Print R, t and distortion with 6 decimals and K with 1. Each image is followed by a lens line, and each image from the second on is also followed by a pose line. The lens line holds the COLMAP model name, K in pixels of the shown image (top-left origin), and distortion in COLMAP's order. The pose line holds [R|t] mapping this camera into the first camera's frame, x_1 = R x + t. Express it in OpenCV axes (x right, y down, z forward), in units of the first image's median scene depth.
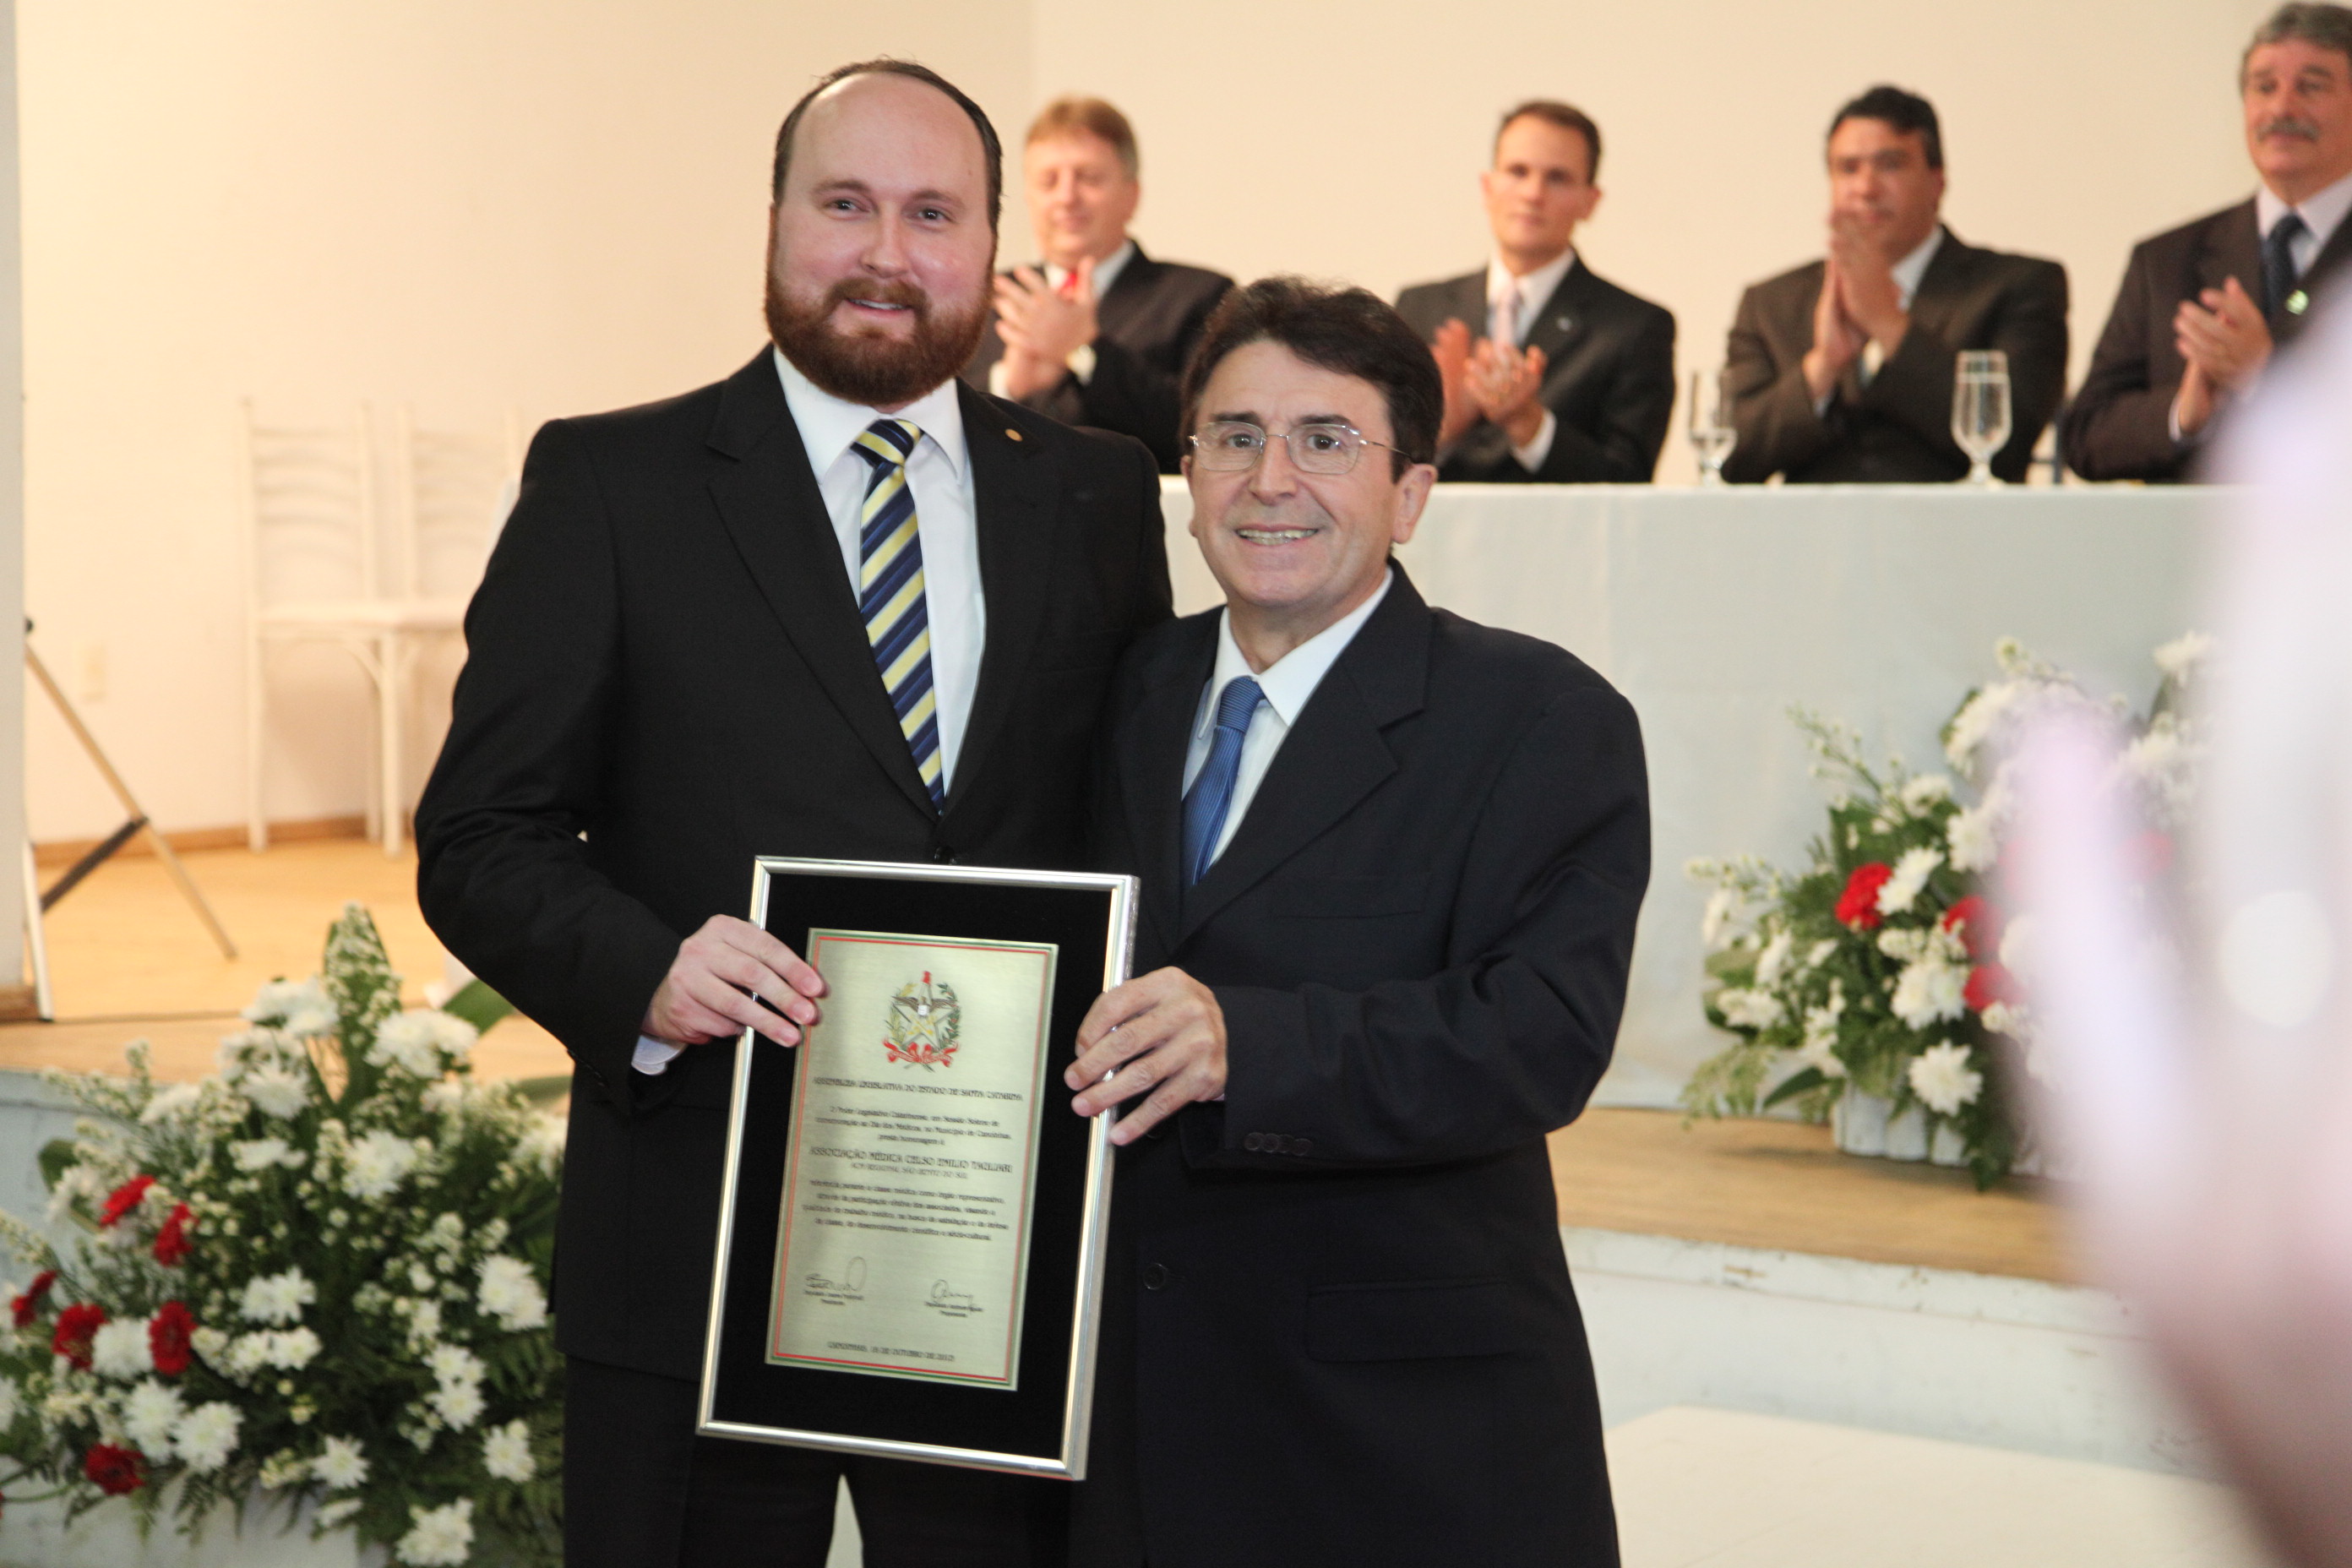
lens RADIAL K [[4522.8, 0, 1176.0], [0, 4522.8, 784.0], [0, 0, 1]] dist [0.383375, -0.182955]
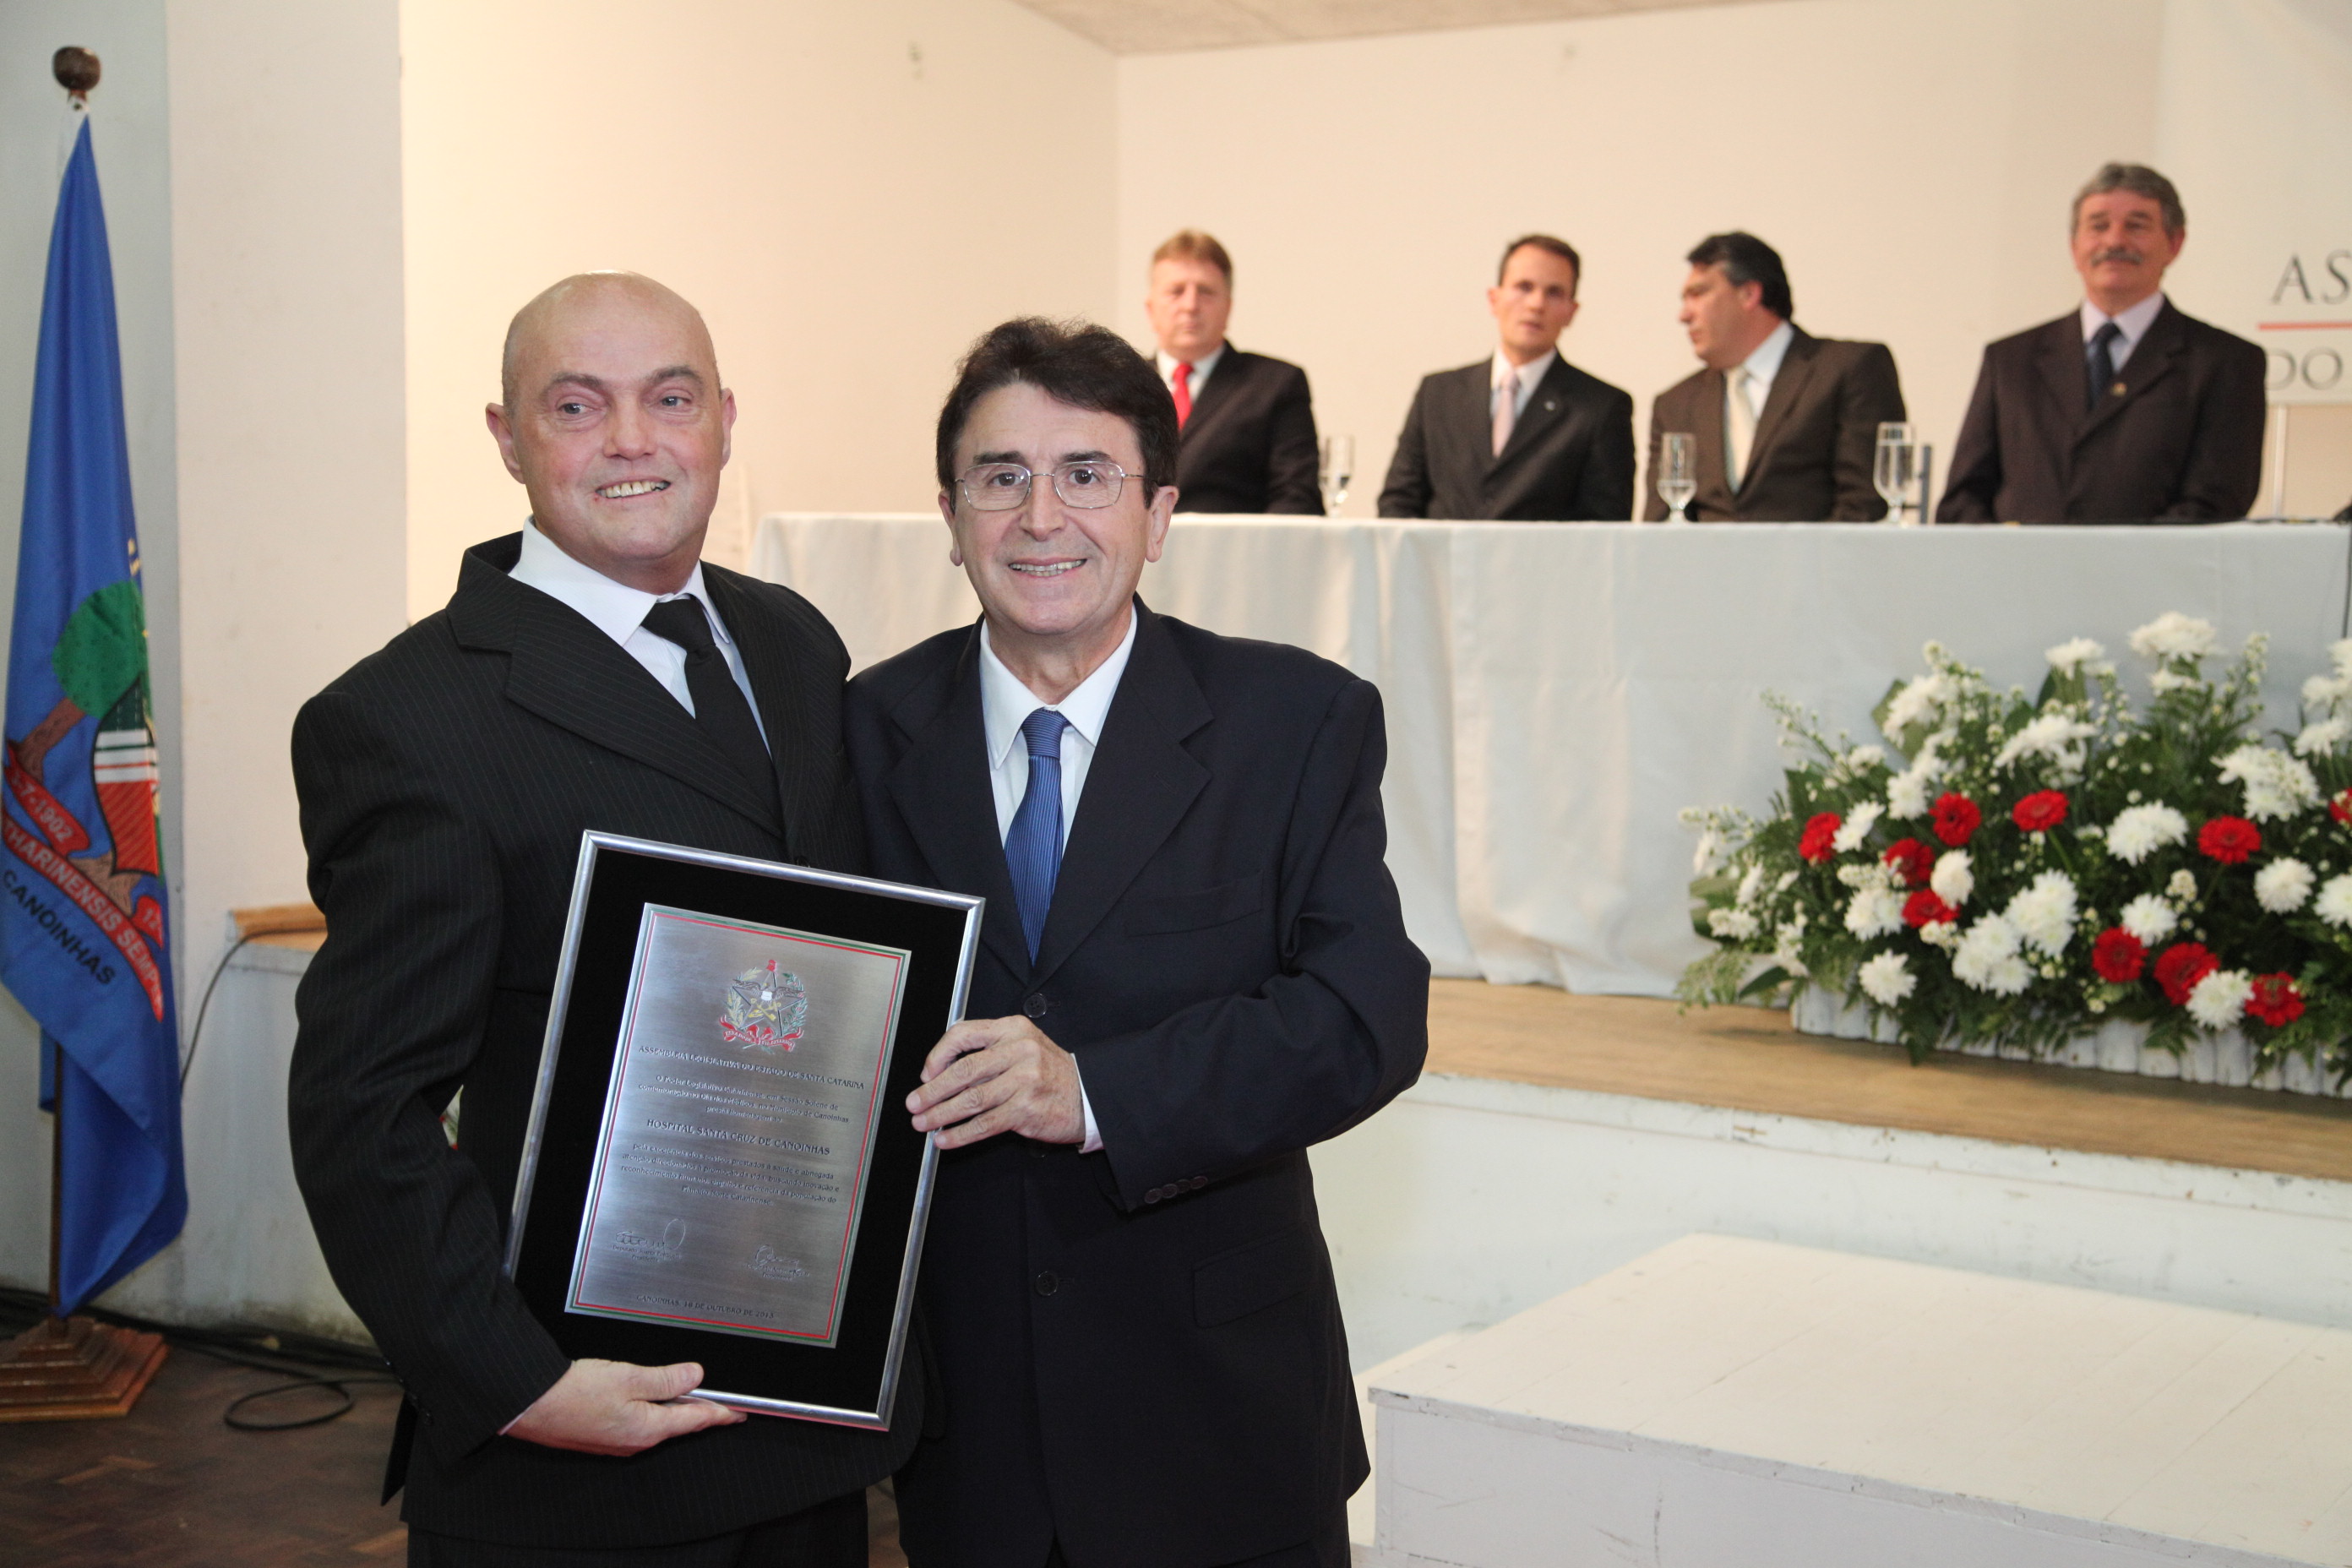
lens RADIAL K [[3147.0, 0, 1198.1], [0, 3147.0, 788.2], [0, 0, 1]] dist [0.171027, 0.010416]
pose [[0.999908, 0.004195, 0.012917, -0.039272], [-0.004443, 0.999804, 0.019284, -0.006388], [-0.012834, -0.019340, 0.999731, 0.092339]]
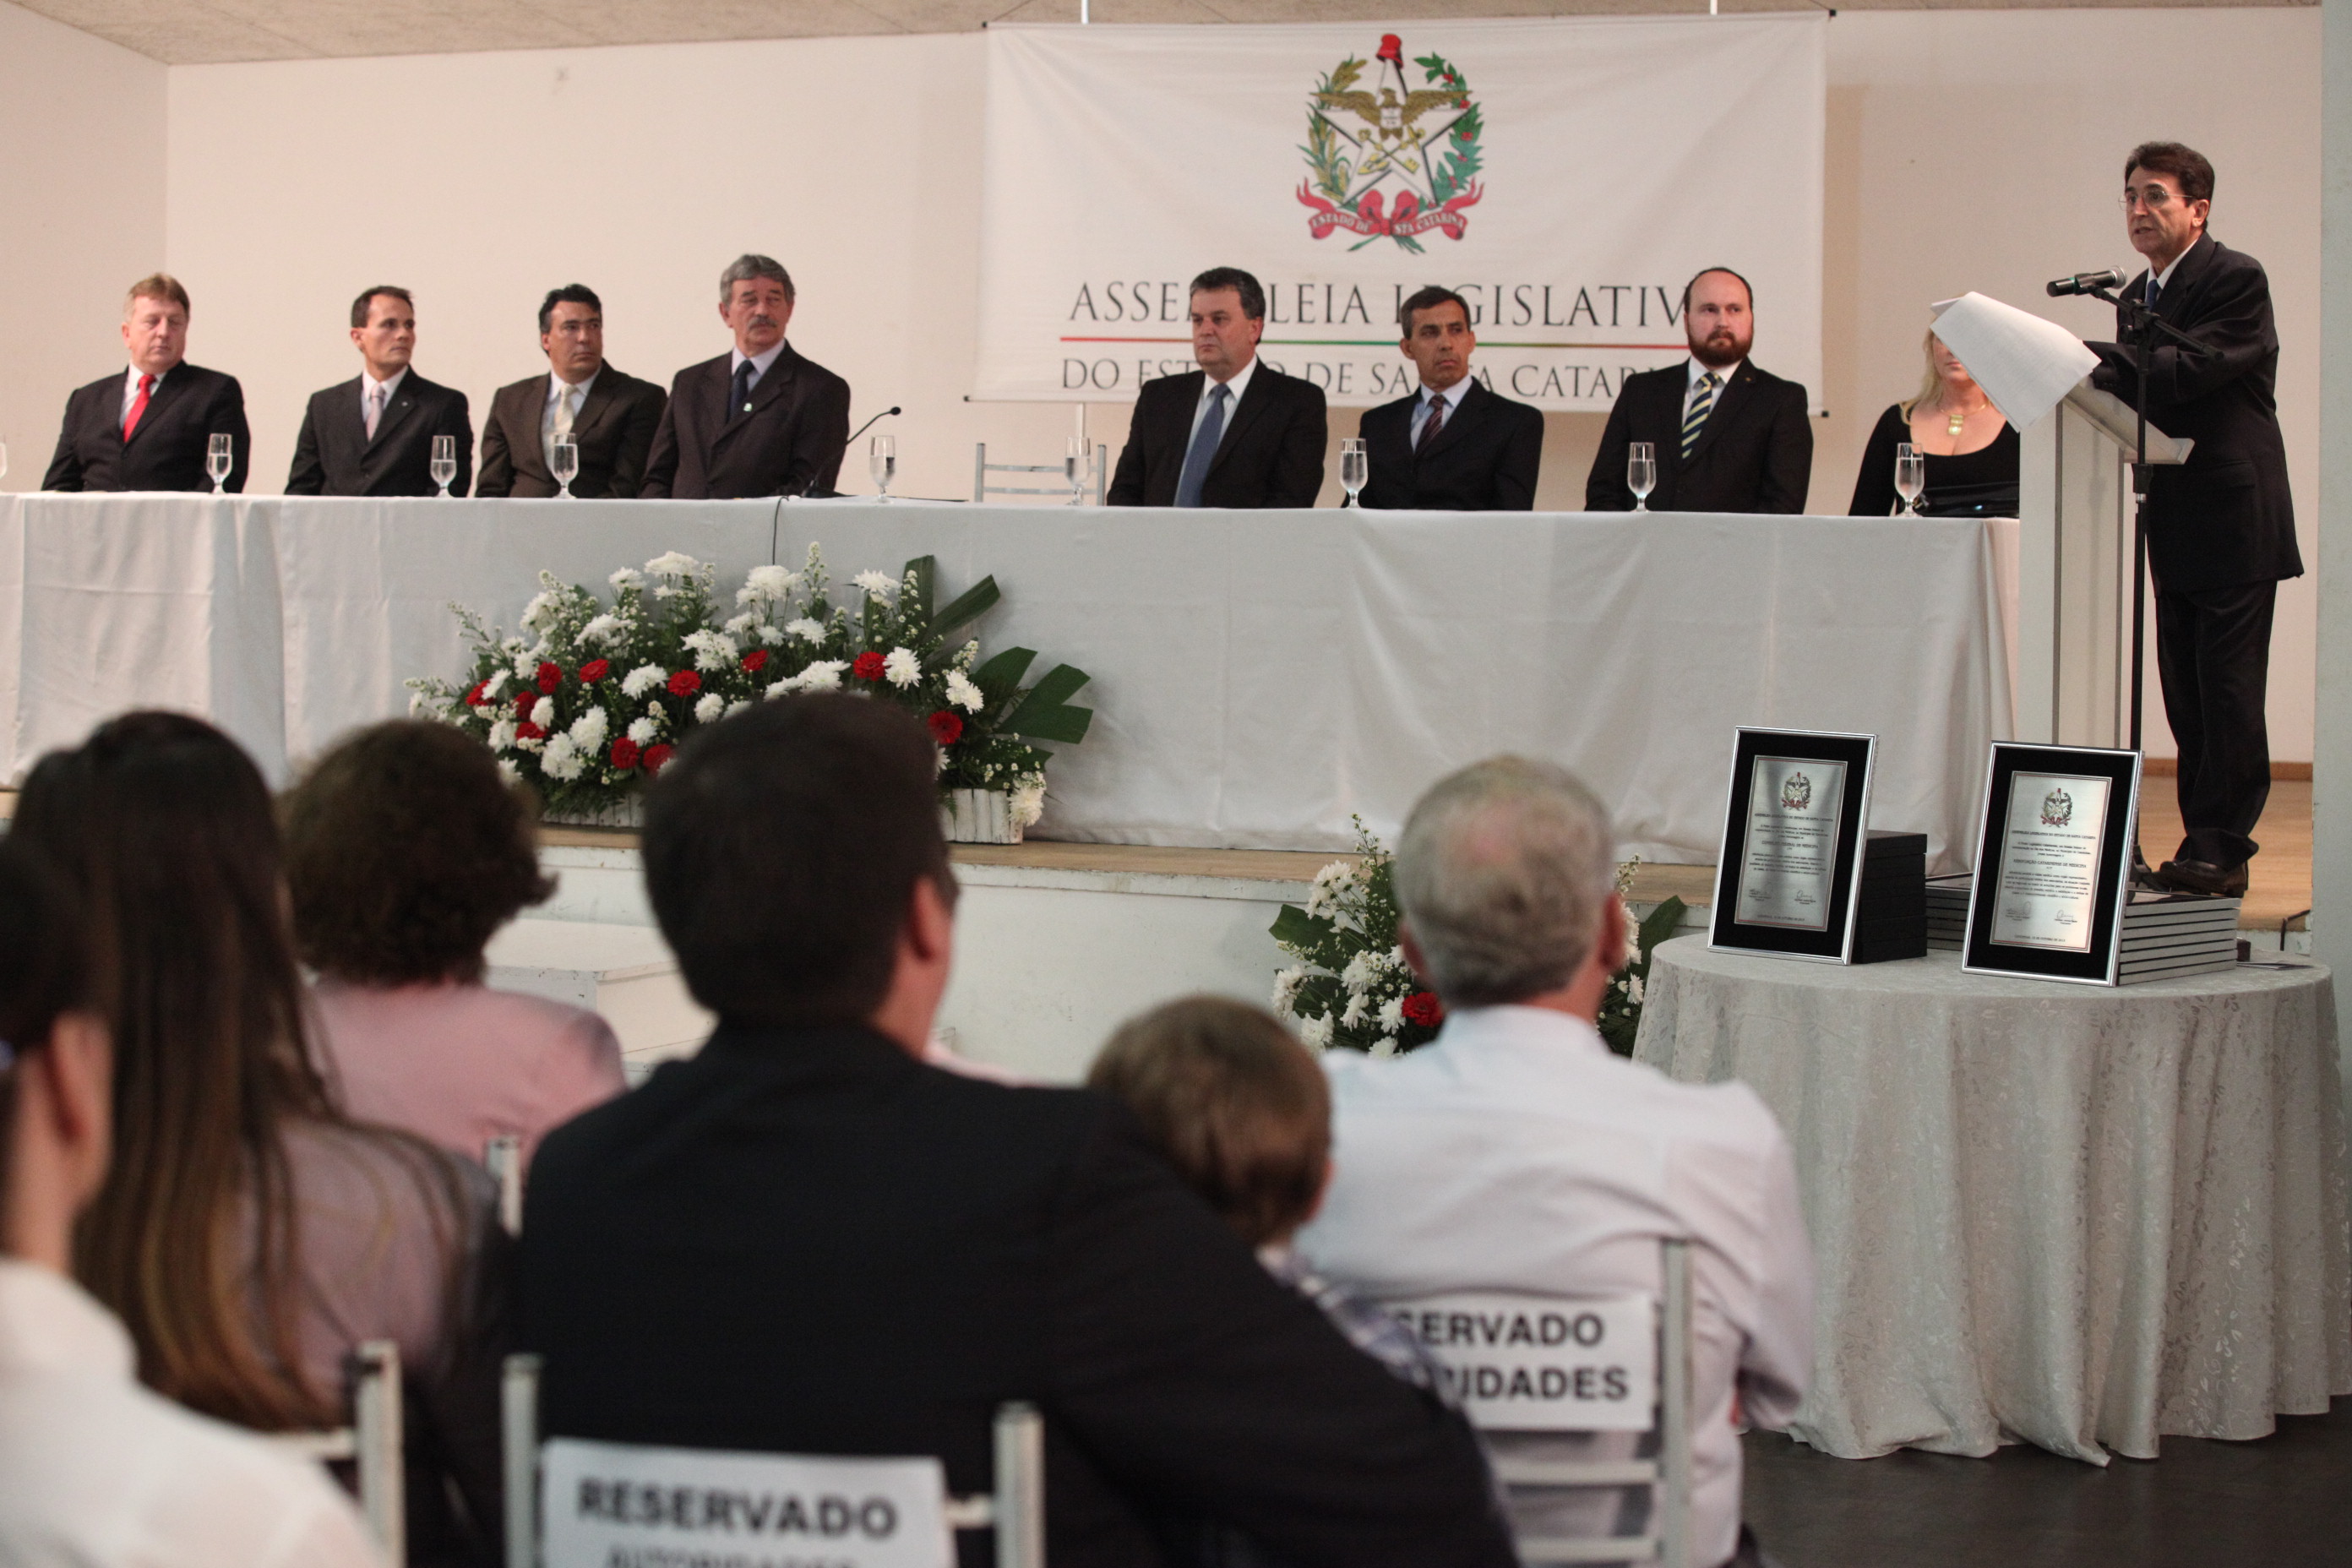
lens RADIAL K [[4932.9, 0, 1176.0], [0, 4932.9, 784.0], [0, 0, 1]] dist [-0.330031, -0.201185]
pose [[0.989441, -0.002826, 0.144909, 0.139616], [0.003712, 0.999976, -0.005841, 0.079733], [-0.144889, 0.006317, 0.989428, -1.255666]]
